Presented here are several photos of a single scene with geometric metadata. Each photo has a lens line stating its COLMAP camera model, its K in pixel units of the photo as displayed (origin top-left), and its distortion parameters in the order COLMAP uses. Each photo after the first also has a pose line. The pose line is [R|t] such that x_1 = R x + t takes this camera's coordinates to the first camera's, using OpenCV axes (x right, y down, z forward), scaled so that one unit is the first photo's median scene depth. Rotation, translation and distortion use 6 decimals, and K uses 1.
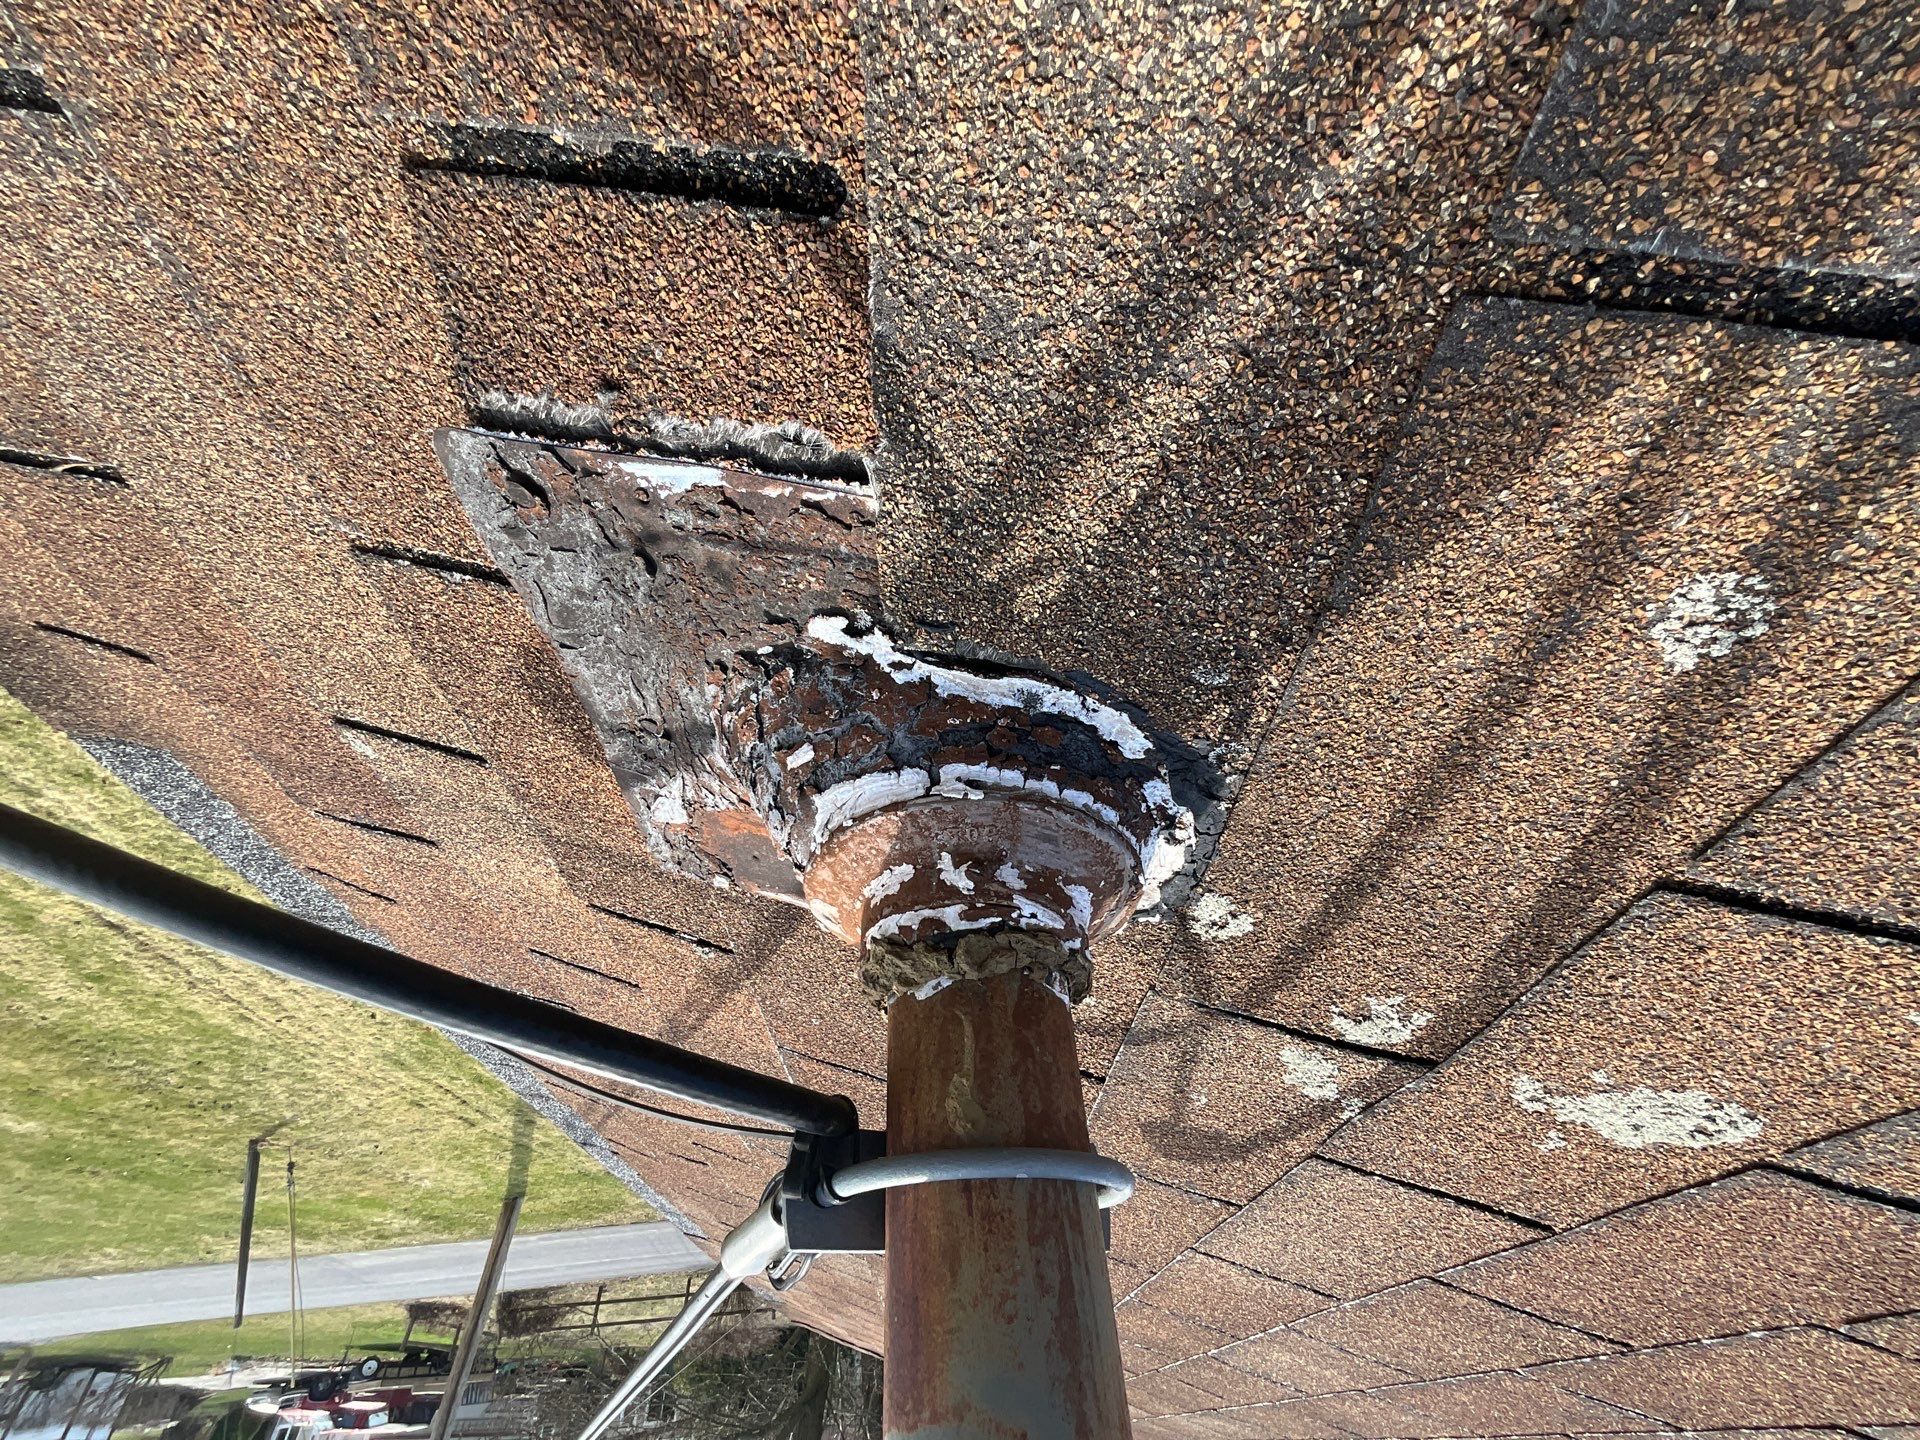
lens RADIAL K [[777.6, 0, 960.0], [0, 777.6, 720.0], [0, 0, 1]] dist [-0.001672, -0.001069]
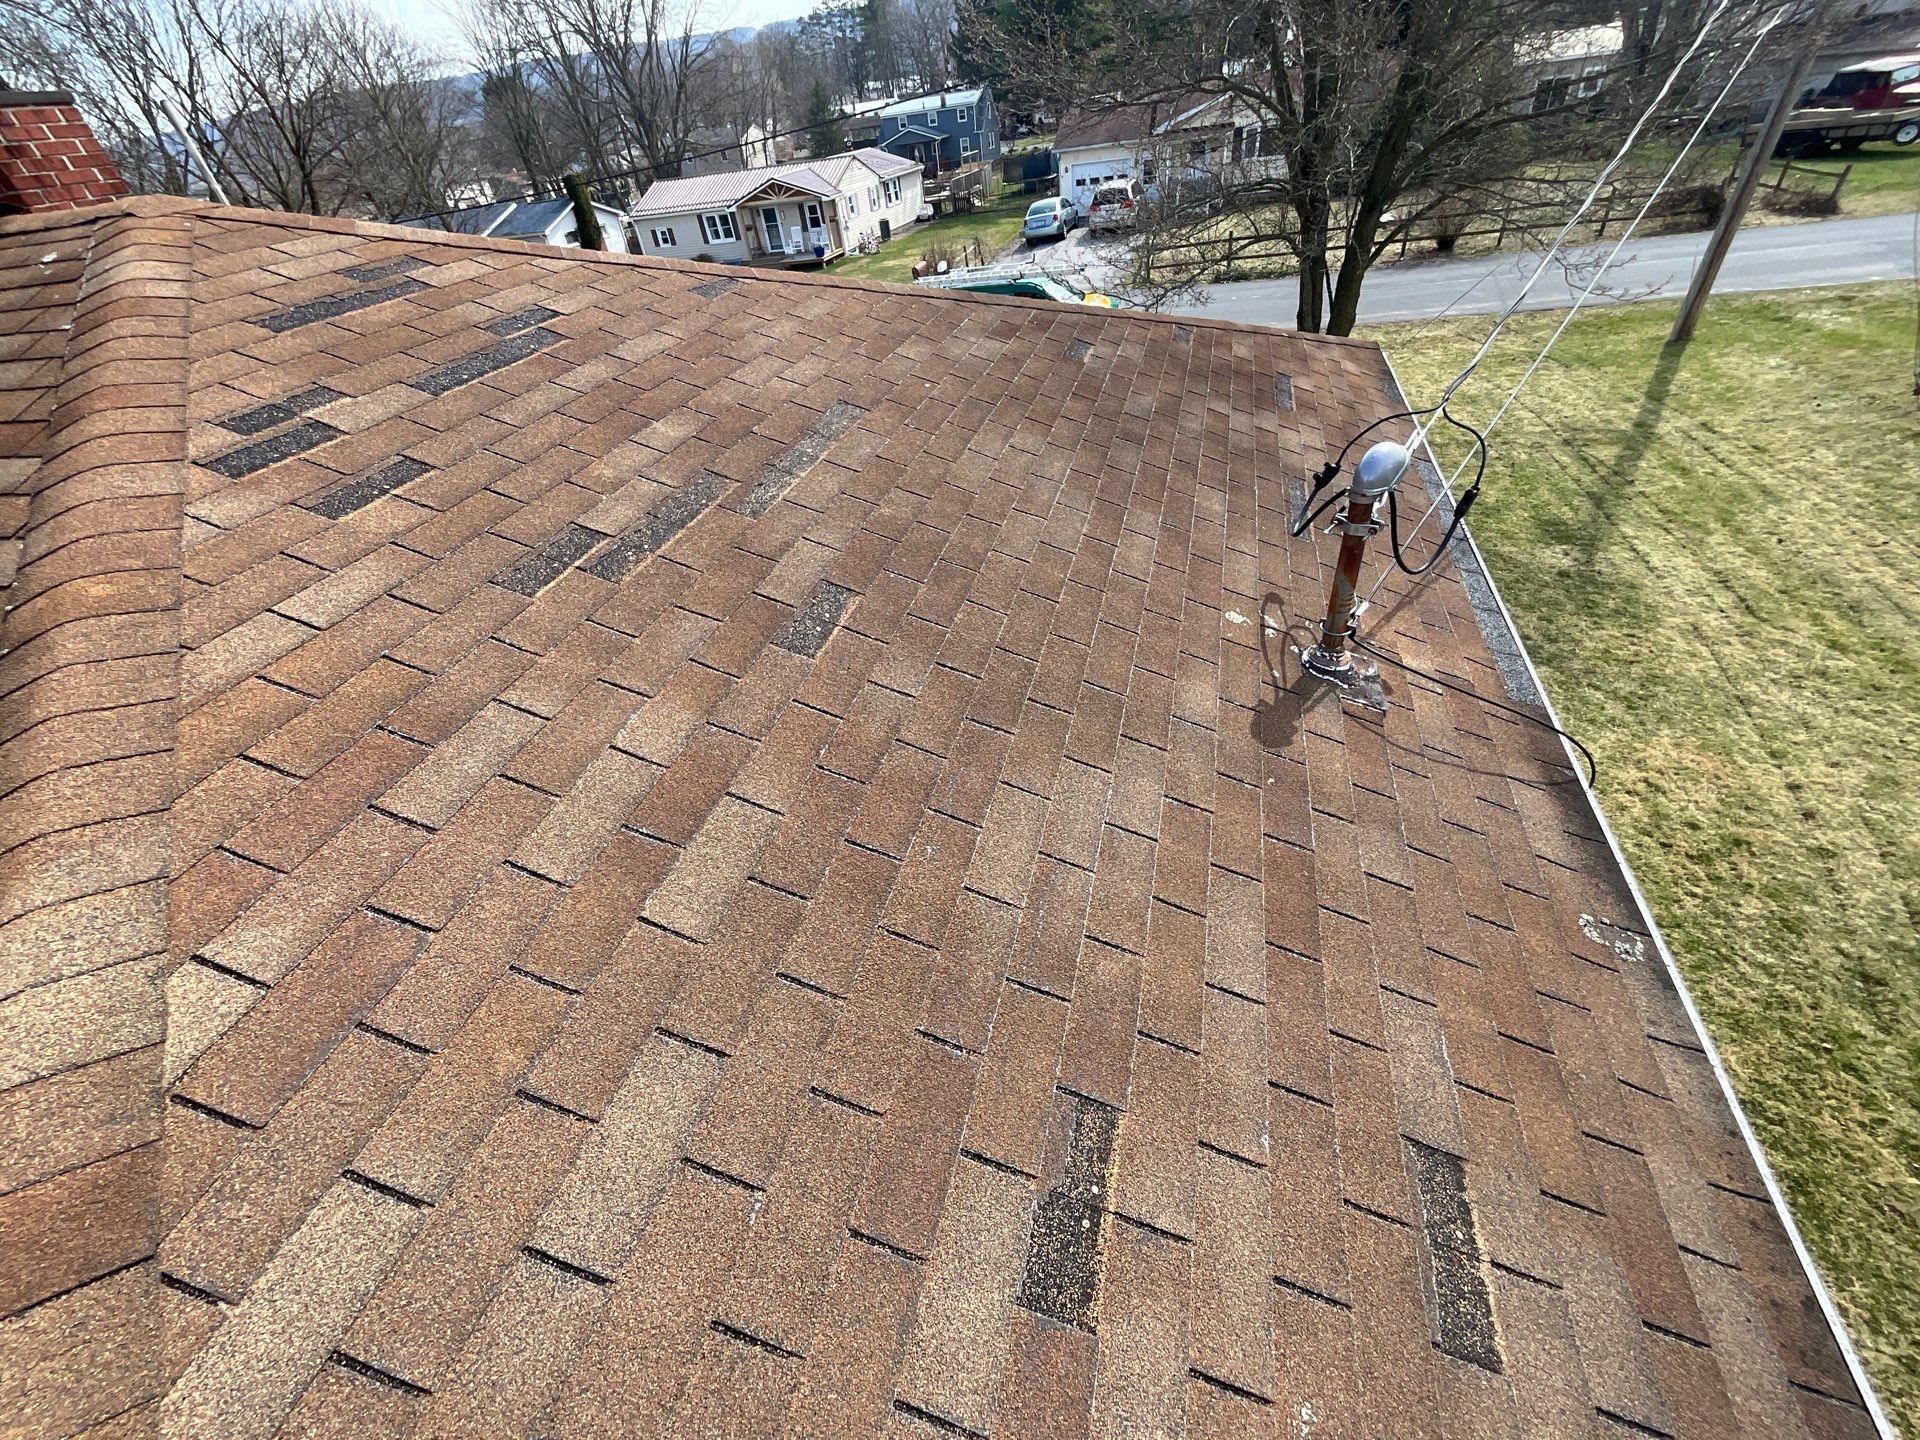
lens RADIAL K [[754.9, 0, 960.0], [0, 754.9, 720.0], [0, 0, 1]] dist [0.001329, 0.000110]
pose [[-0.964198, -0.109785, 0.241392, 0.054357], [0.122229, -0.991807, 0.037148, -0.037547], [0.235335, 0.065323, 0.969717, -0.233526]]
